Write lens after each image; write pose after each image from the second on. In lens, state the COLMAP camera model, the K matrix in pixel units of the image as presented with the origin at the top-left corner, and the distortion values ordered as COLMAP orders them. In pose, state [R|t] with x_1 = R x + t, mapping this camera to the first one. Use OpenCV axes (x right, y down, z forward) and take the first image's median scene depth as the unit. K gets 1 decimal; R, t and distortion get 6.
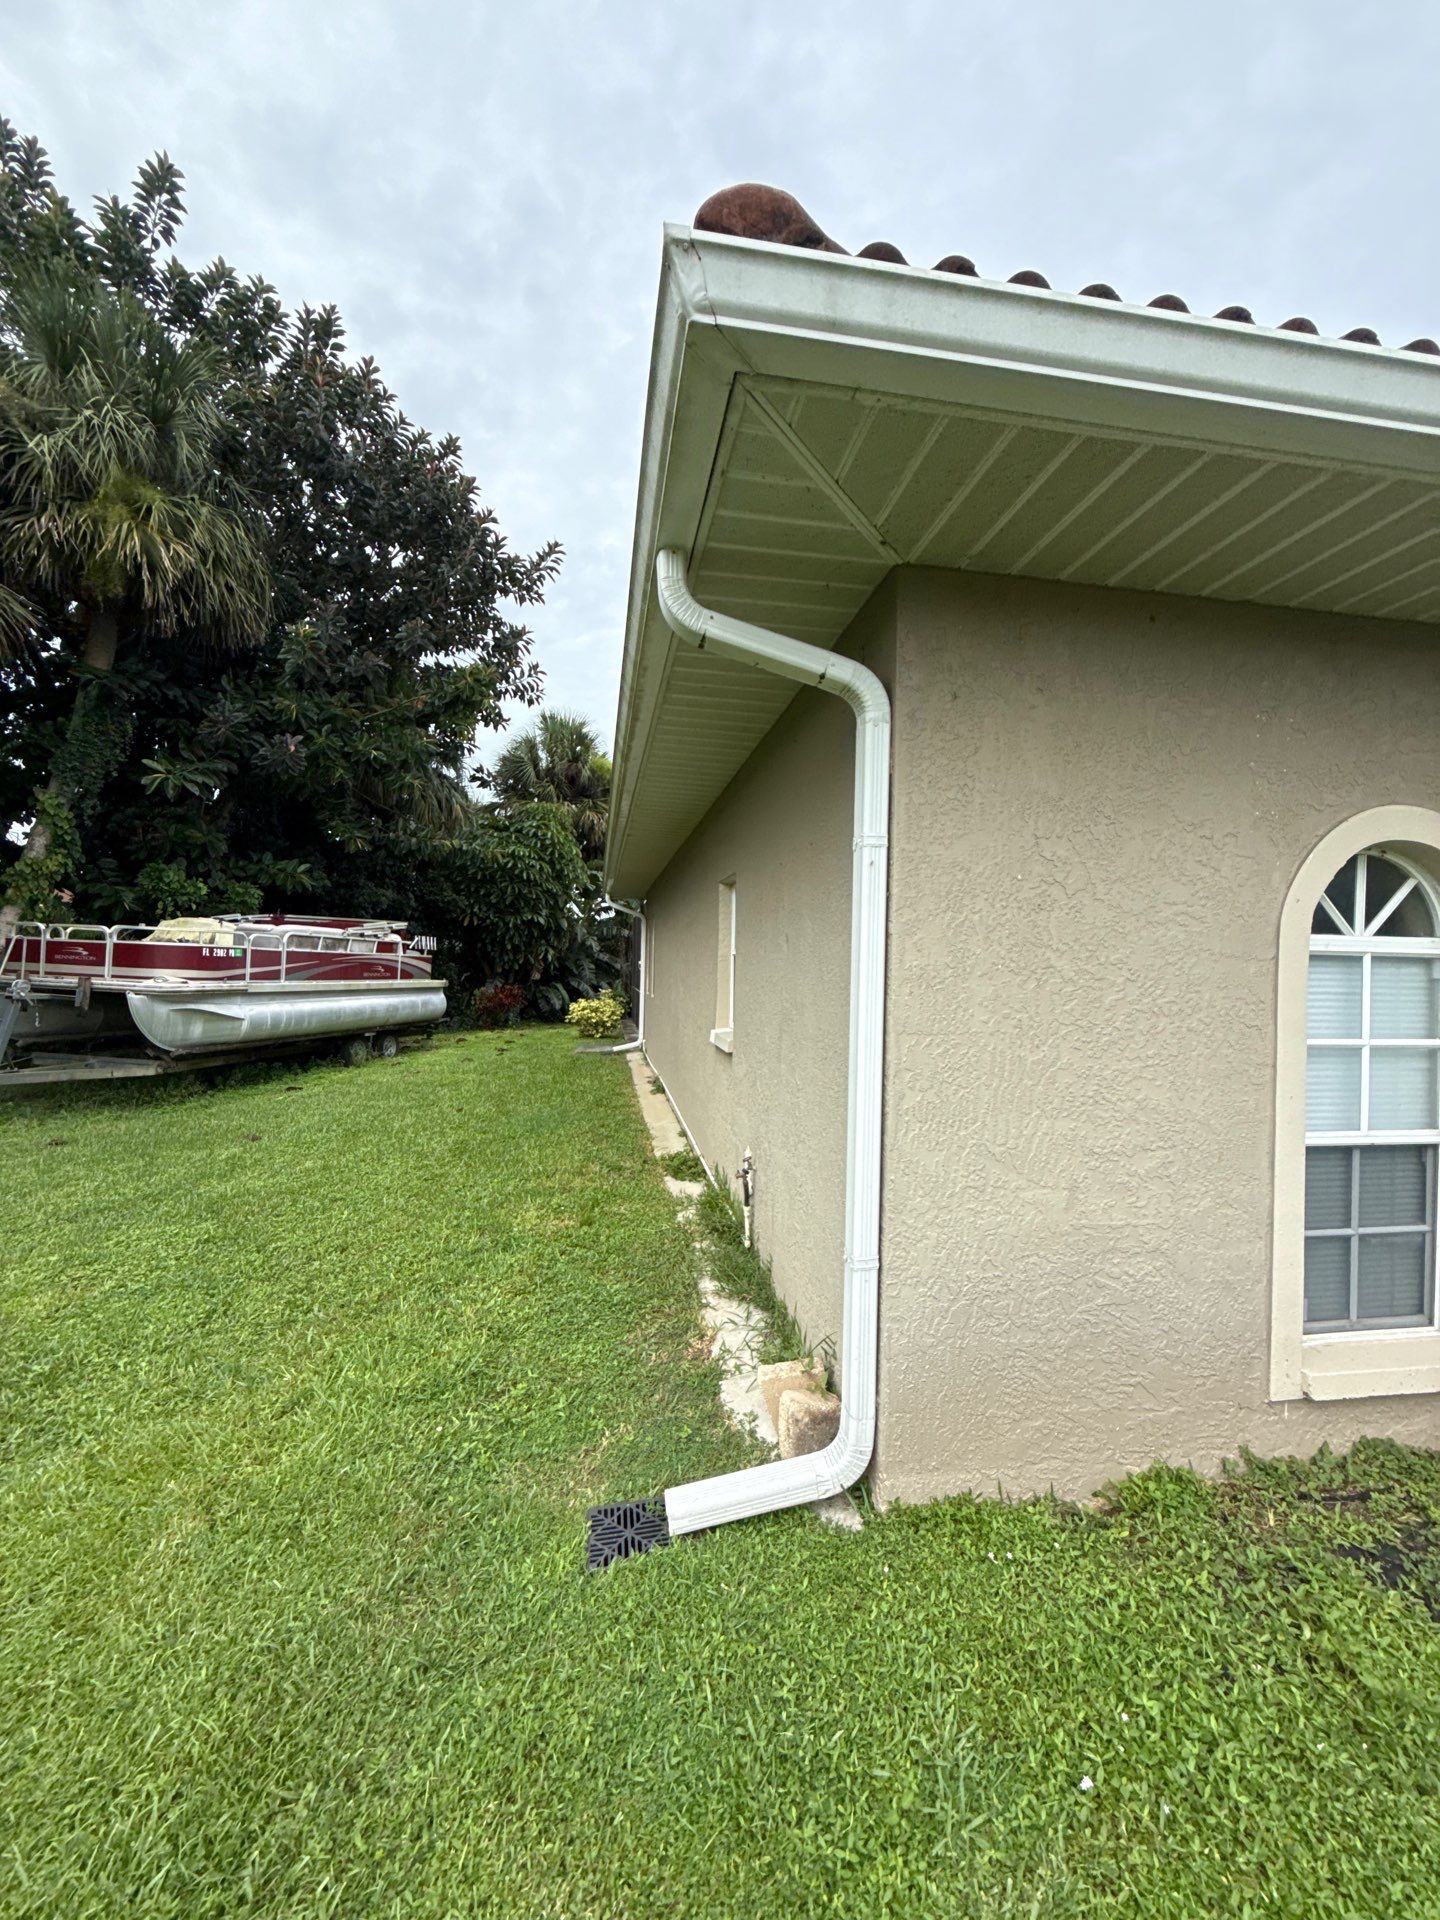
lens RADIAL K [[773.2, 0, 720.0], [0, 773.2, 960.0], [0, 0, 1]] dist [-0.000226, 0.000161]
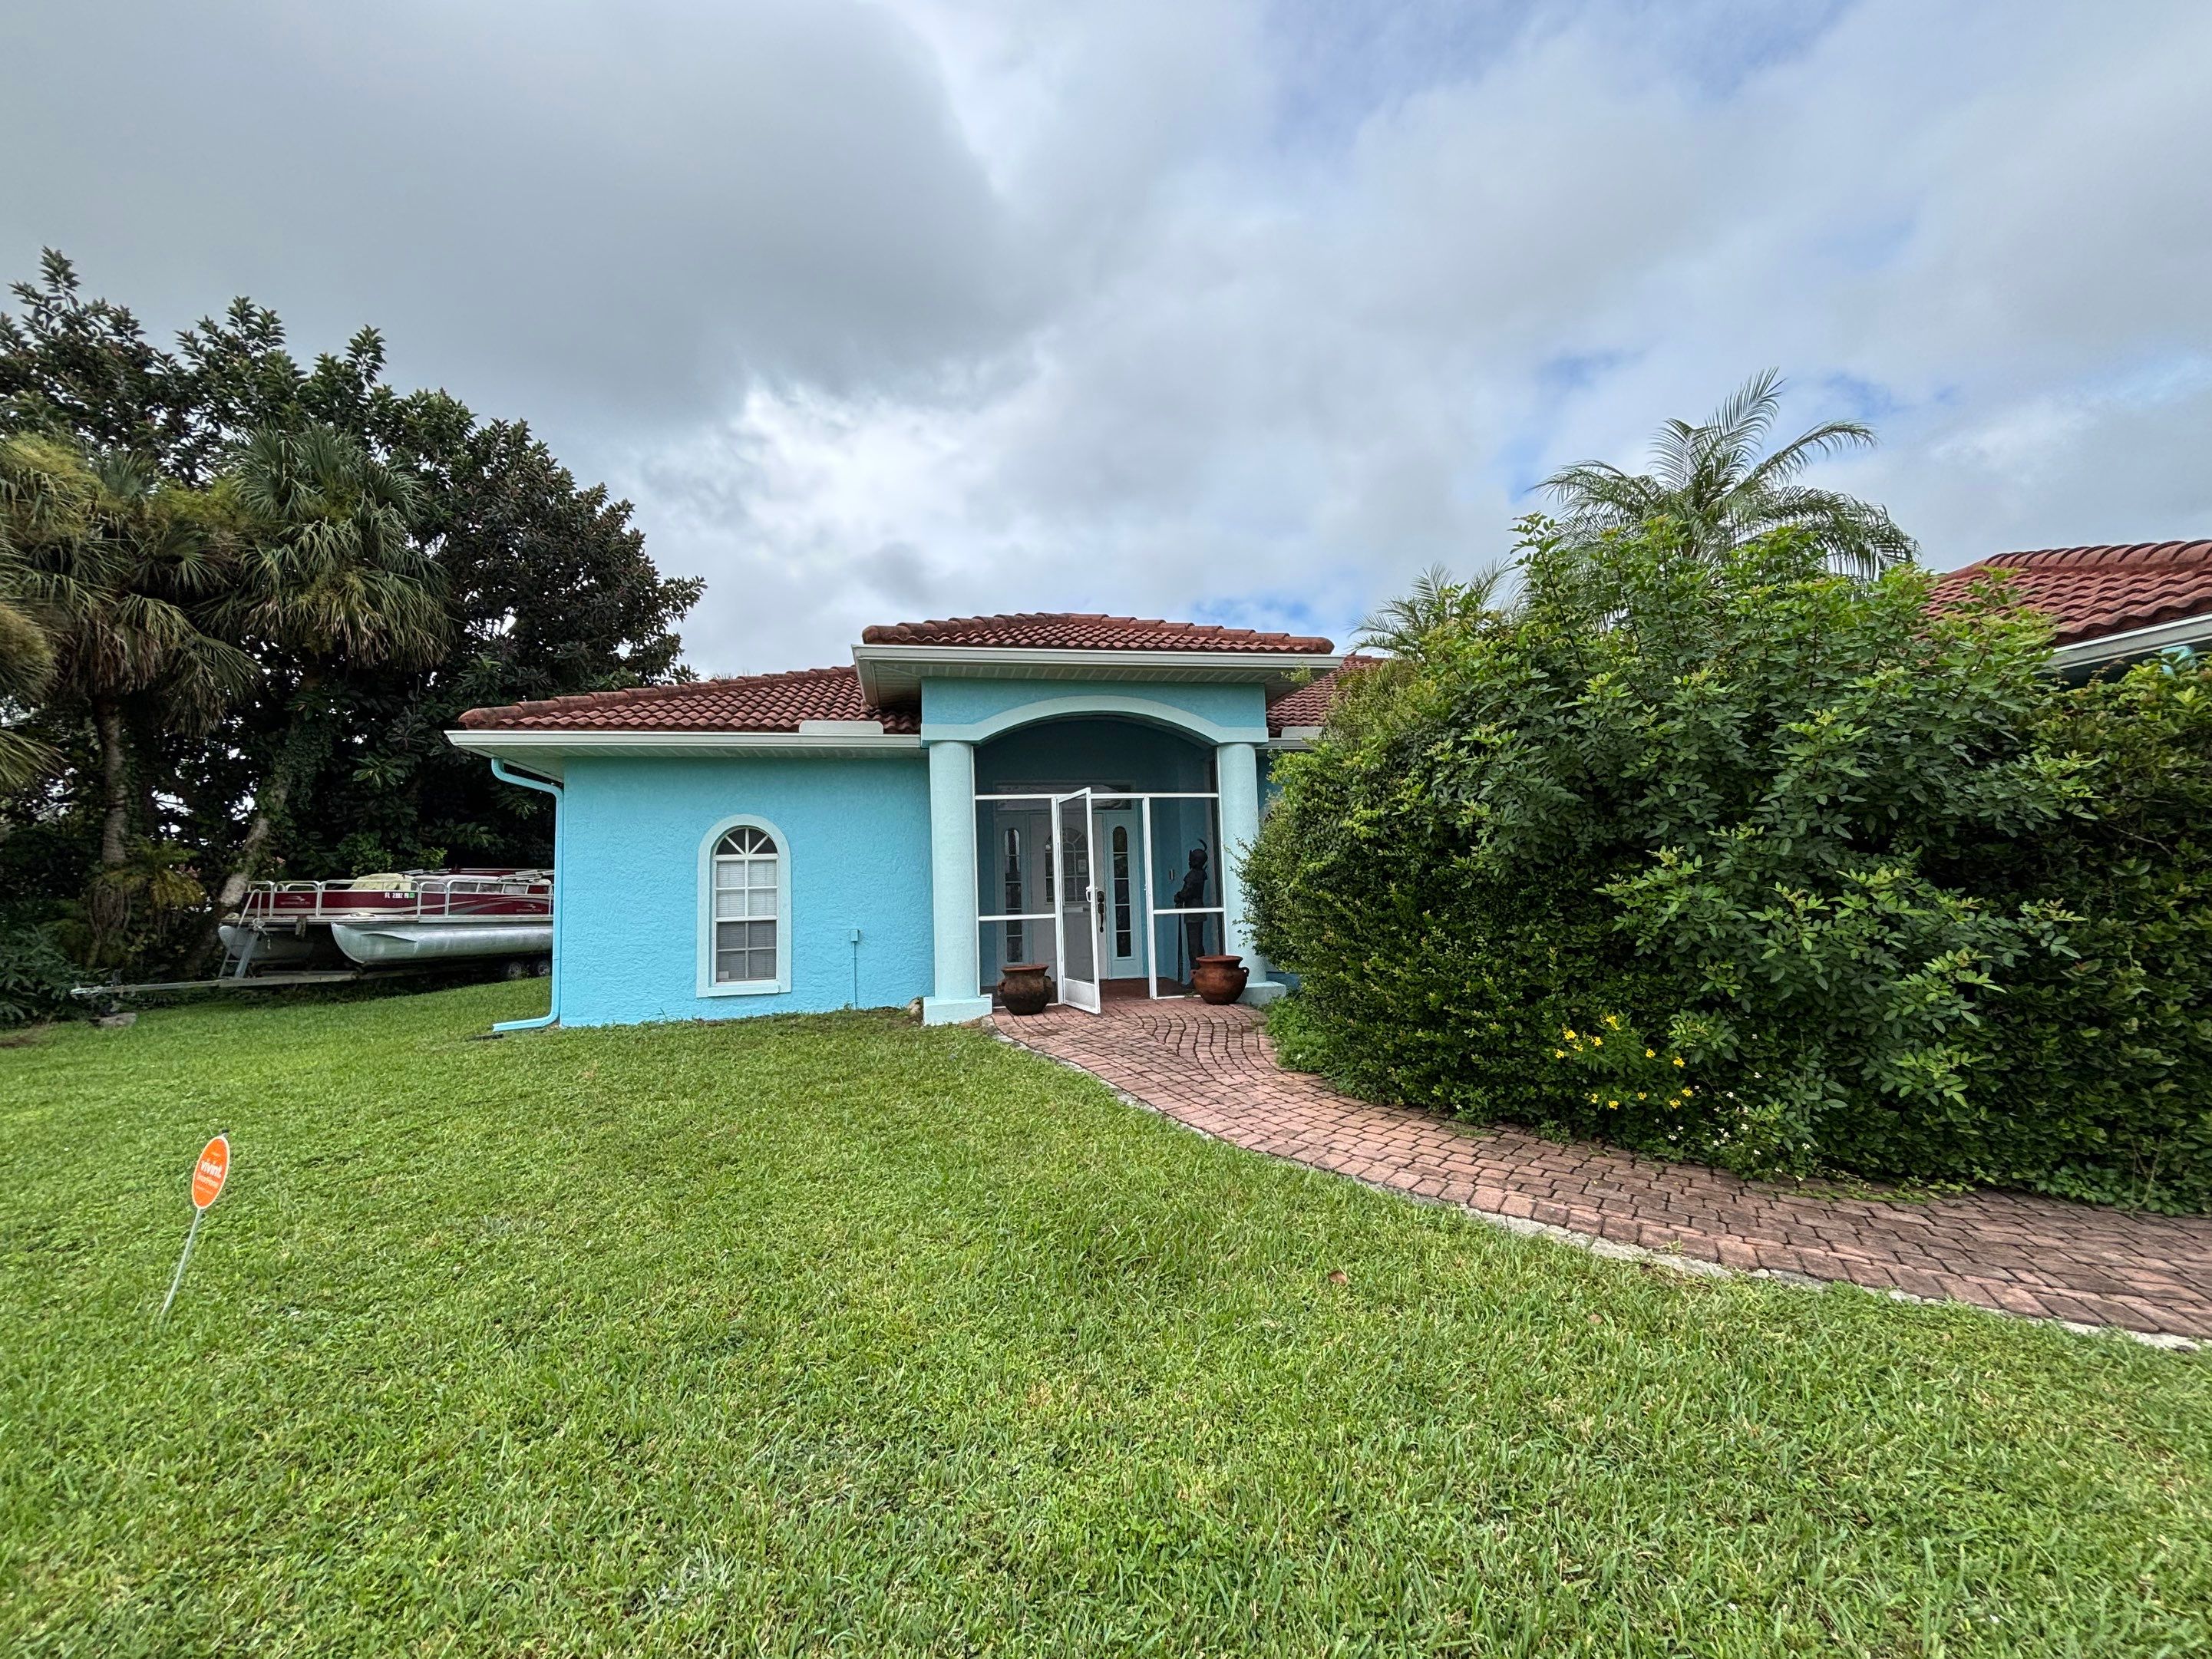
lens RADIAL K [[882.4, 0, 1111.2], [0, 882.4, 832.0], [0, 0, 1]] dist [-0.015251, -0.000084]
pose [[0.995797, -0.046281, 0.079038, 0.536495], [0.052006, 0.996049, -0.071983, 0.056210], [-0.075395, 0.075791, 0.994269, -0.706741]]
